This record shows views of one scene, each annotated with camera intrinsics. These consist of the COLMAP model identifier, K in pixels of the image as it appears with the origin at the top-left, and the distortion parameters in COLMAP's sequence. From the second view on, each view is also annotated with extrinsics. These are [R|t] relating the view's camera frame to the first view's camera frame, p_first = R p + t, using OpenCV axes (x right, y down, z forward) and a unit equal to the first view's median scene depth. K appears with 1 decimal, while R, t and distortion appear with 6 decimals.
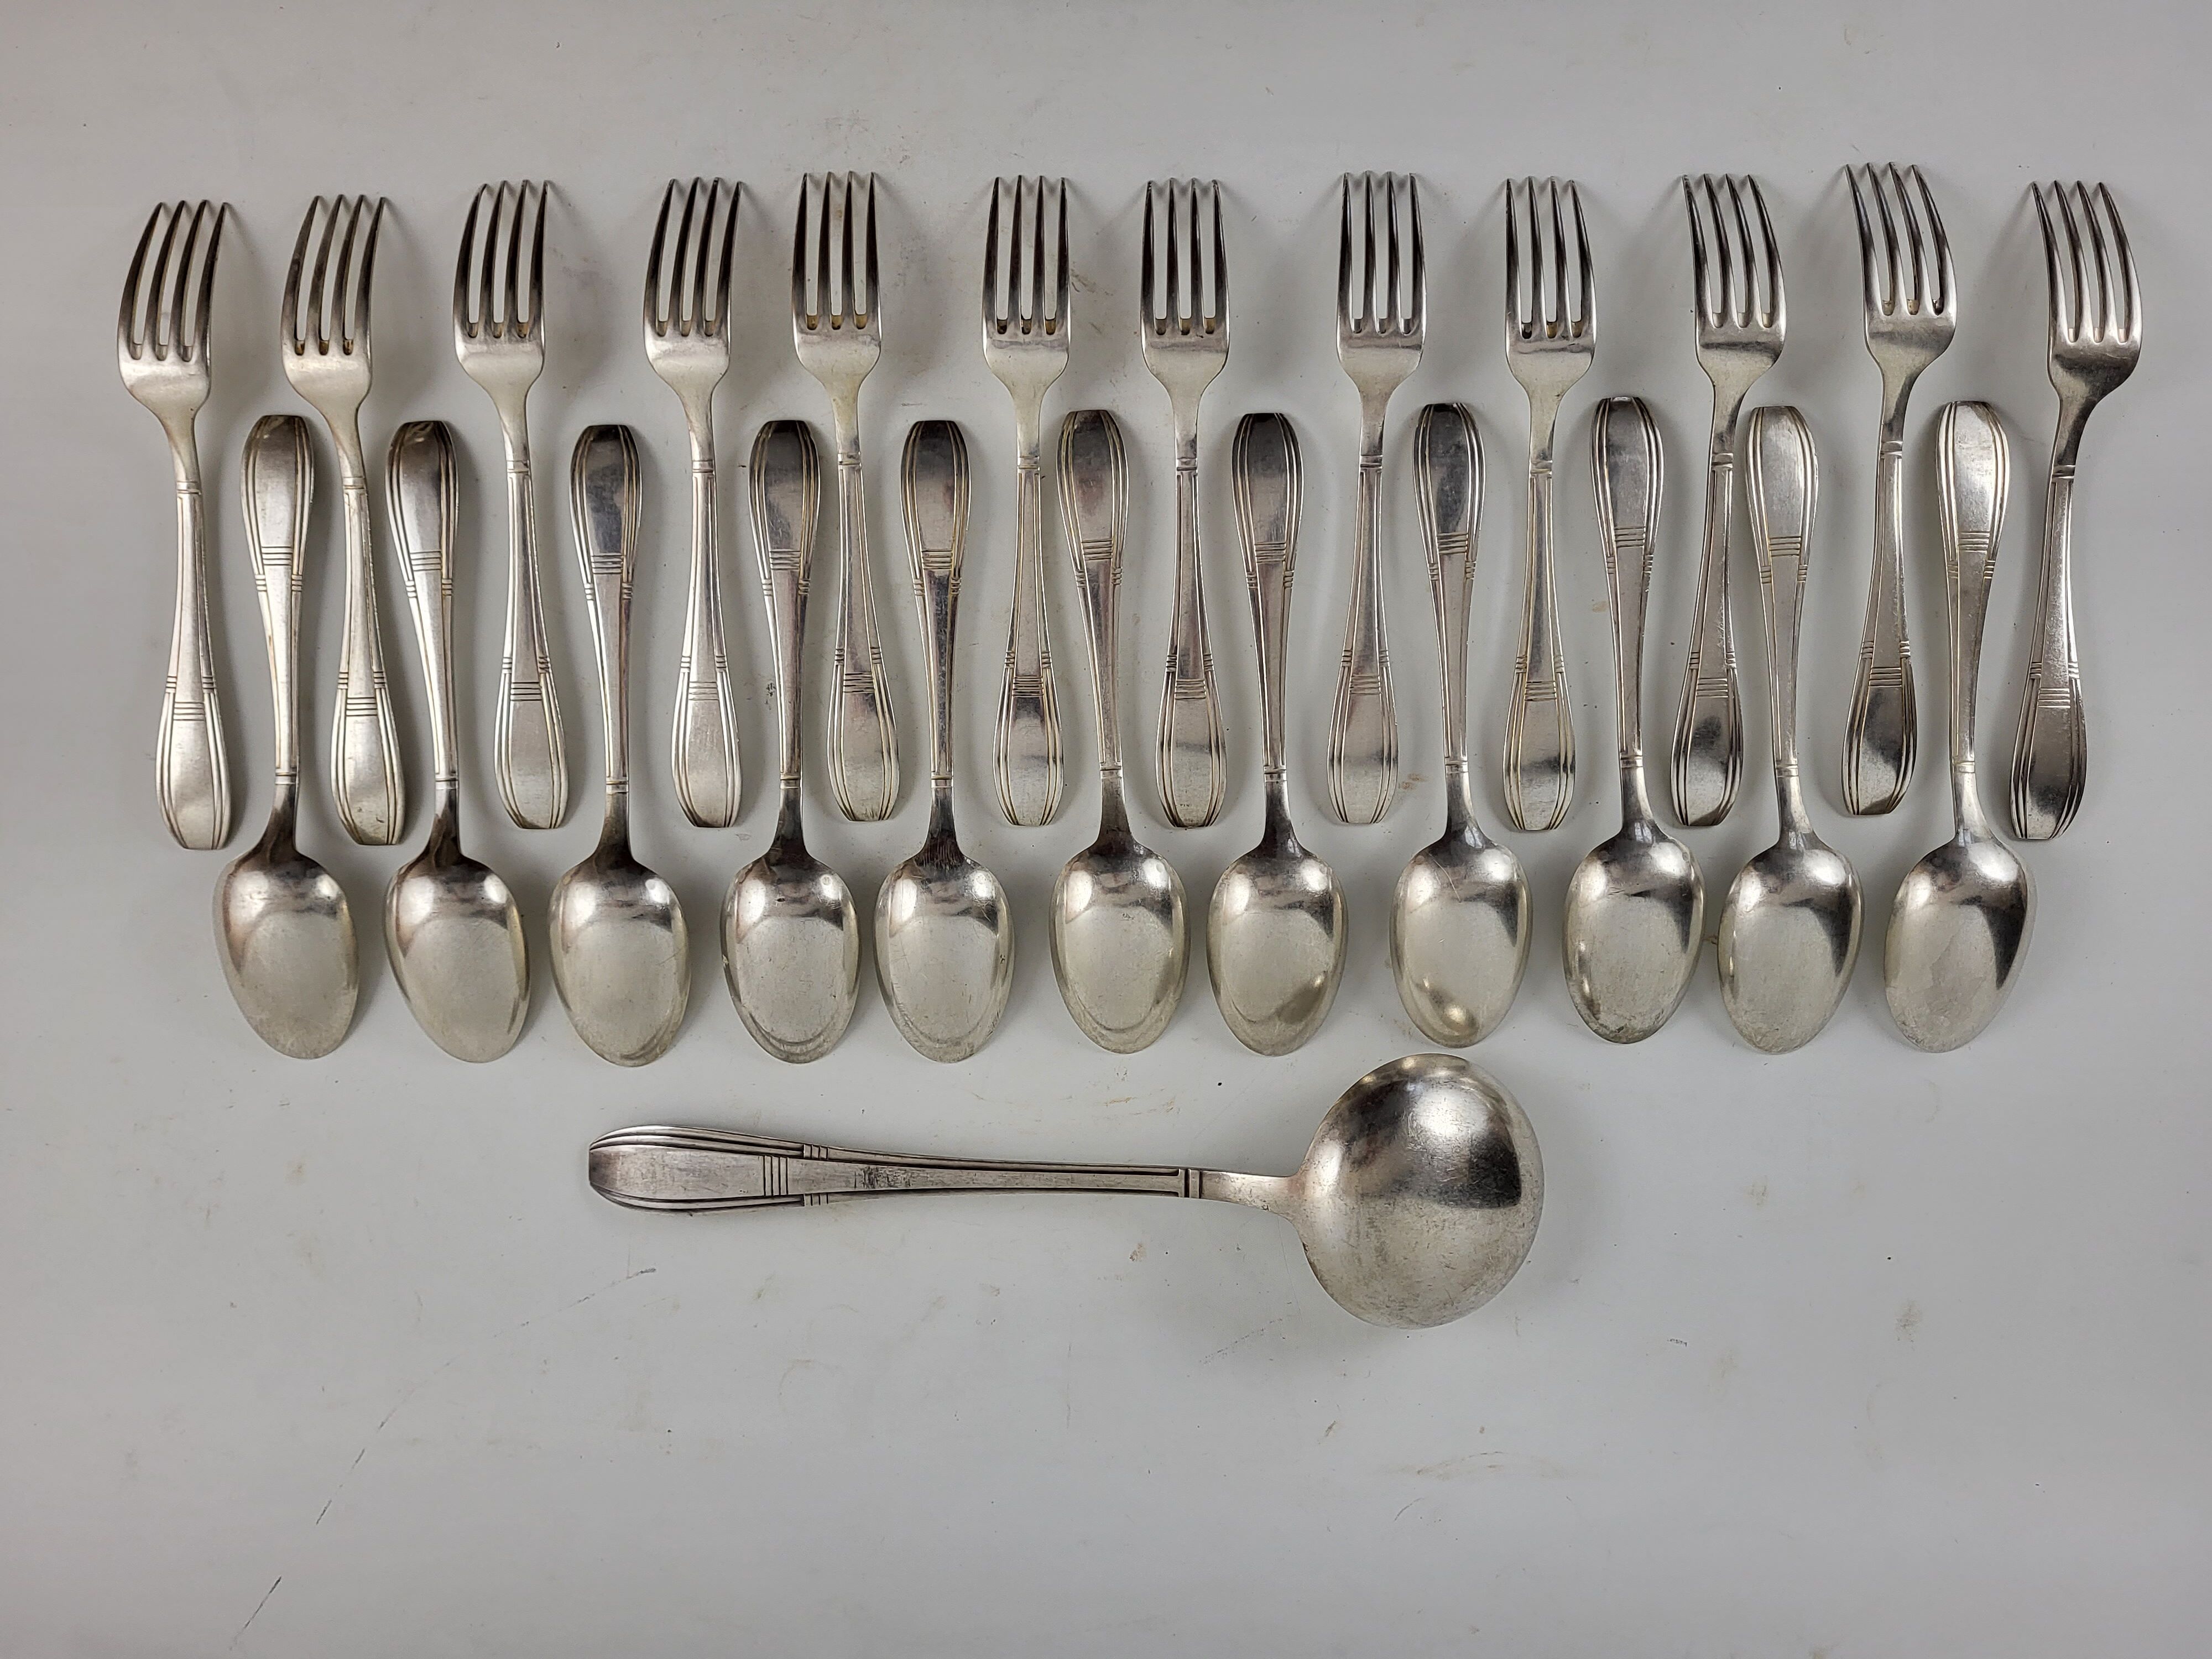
lens RADIAL K [[1622.5, 0, 1086.5], [0, 1622.5, 842.8], [0, 0, 1]] dist [-0.011801, -0.001789]
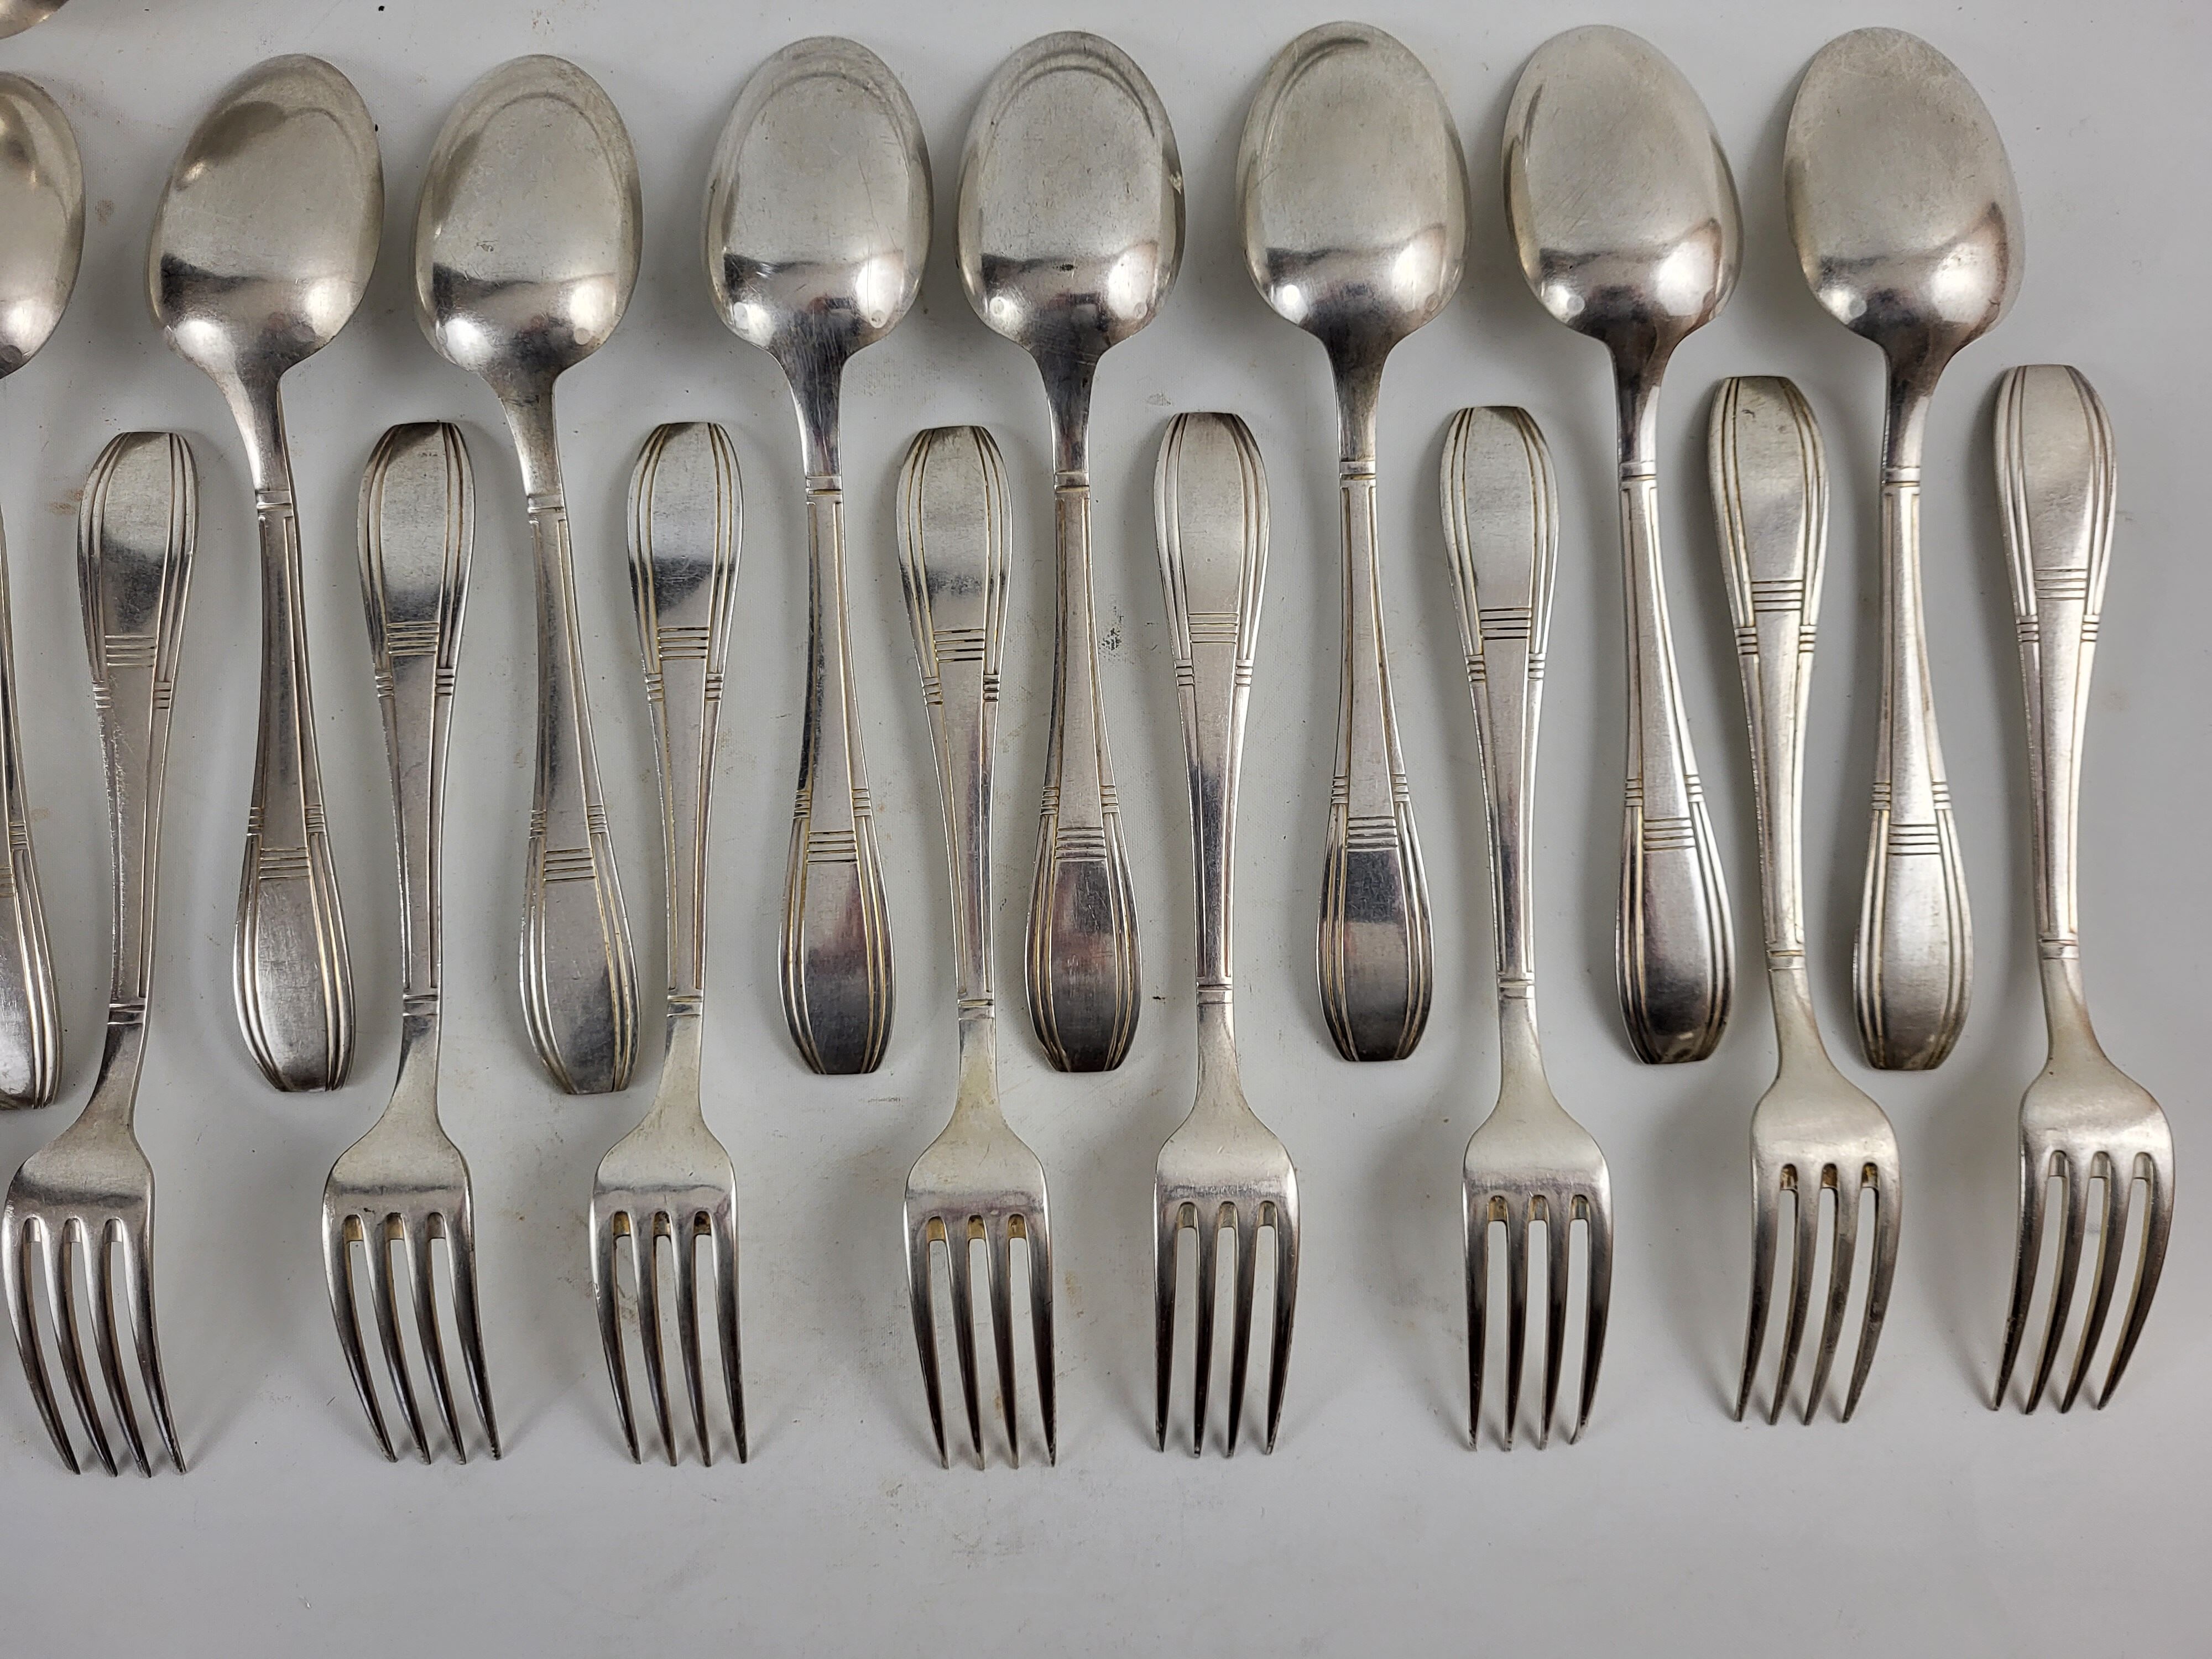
lens RADIAL K [[1647.8, 0, 1146.8], [0, 1647.8, 809.7], [0, 0, 1]] dist [-0.029899, 0.027136]
pose [[-0.999882, 0.014103, 0.006010, -0.216240], [-0.014368, -0.998814, -0.046530, -0.133694], [0.005346, -0.046611, 0.998899, 0.383657]]
